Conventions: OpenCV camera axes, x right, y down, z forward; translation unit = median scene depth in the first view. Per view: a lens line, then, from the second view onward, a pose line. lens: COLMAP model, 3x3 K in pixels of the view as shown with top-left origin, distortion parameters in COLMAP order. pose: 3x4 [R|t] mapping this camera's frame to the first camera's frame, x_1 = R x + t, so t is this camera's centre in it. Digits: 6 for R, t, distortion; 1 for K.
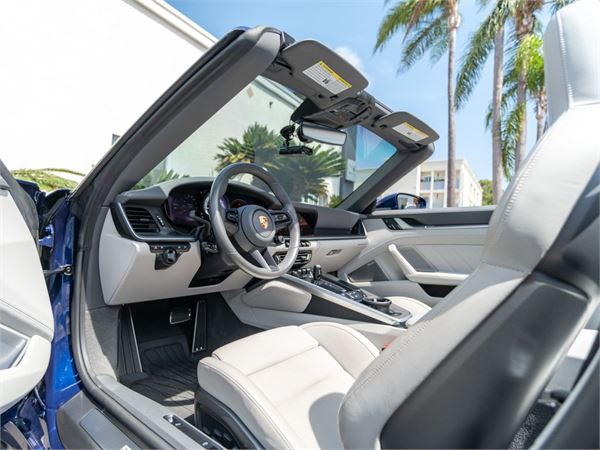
lens RADIAL K [[302.9, 0, 277.9], [0, 302.9, 244.5], [0, 0, 1]] dist [0.002941, 0.000317]
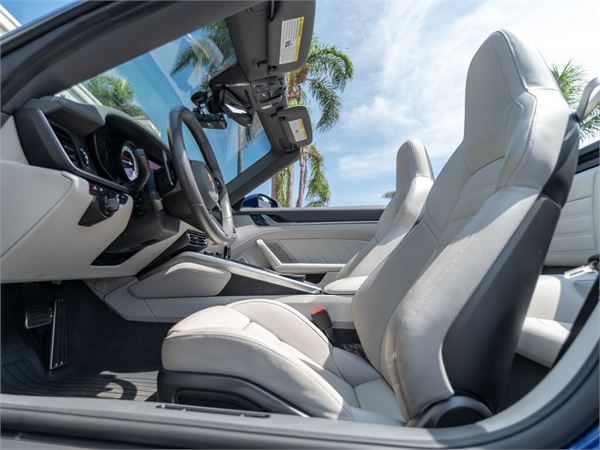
lens RADIAL K [[302.9, 0, 277.9], [0, 302.9, 244.5], [0, 0, 1]] dist [0.002941, 0.000317]
pose [[0.858049, 0.009700, 0.513477, -0.217735], [0.004218, 0.999655, -0.025932, 0.087350], [-0.513551, 0.024417, 0.857712, 0.099256]]
